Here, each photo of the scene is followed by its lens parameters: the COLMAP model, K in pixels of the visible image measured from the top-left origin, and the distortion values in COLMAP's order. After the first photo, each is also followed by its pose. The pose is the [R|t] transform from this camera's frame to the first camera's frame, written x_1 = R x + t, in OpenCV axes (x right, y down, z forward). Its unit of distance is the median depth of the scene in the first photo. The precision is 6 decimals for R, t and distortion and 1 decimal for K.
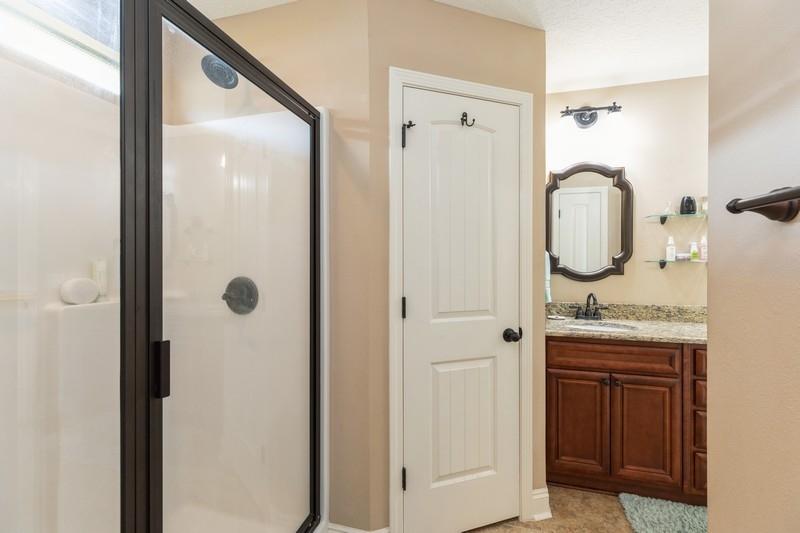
lens RADIAL K [[359.2, 0, 391.8], [0, 359.2, 262.8], [0, 0, 1]] dist [0.000403, 0.000731]
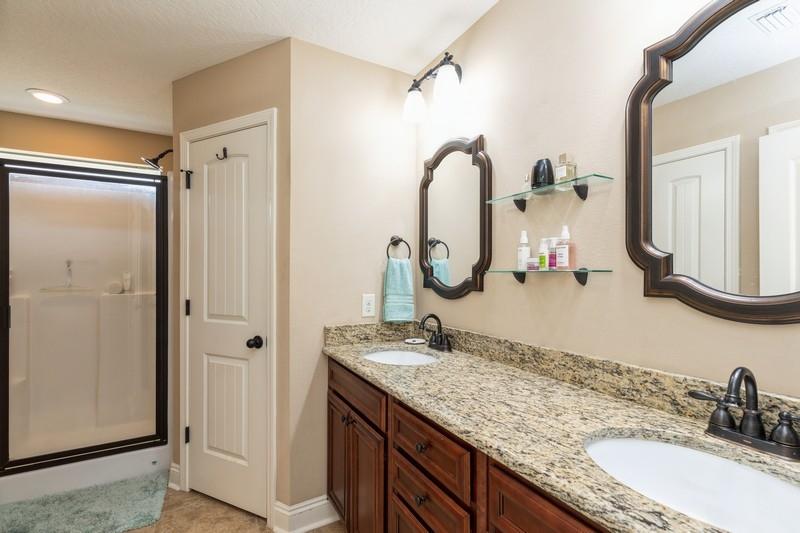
lens RADIAL K [[359.2, 0, 393.2], [0, 359.2, 271.9], [0, 0, 1]] dist [0.000403, 0.000731]
pose [[0.700798, -0.005832, -0.713336, 1.039948], [0.003148, 0.999982, -0.005083, -0.000405], [0.713353, 0.001317, 0.700804, 0.409431]]
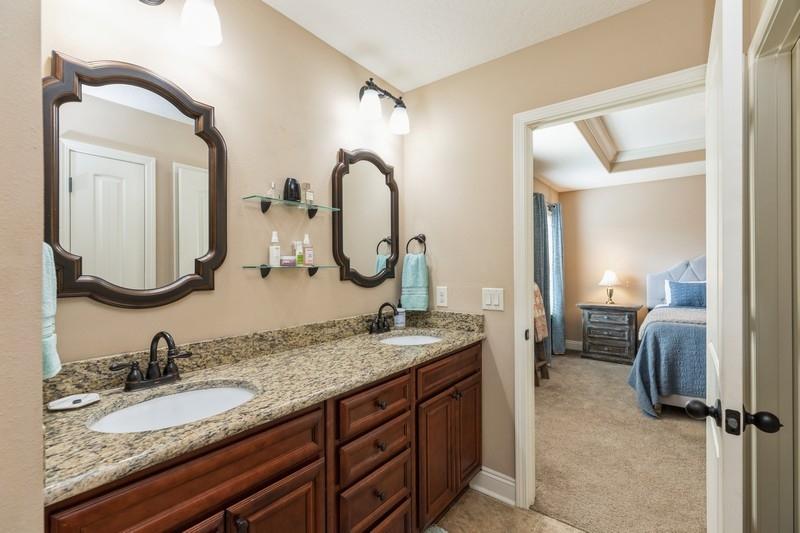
lens RADIAL K [[359.2, 0, 399.3], [0, 359.2, 266.6], [0, 0, 1]] dist [0.000403, 0.000731]
pose [[0.370132, -0.004881, 0.928966, 0.216348], [0.002195, 0.999988, 0.004379, -0.006701], [-0.928976, 0.000418, 0.370139, 0.510948]]
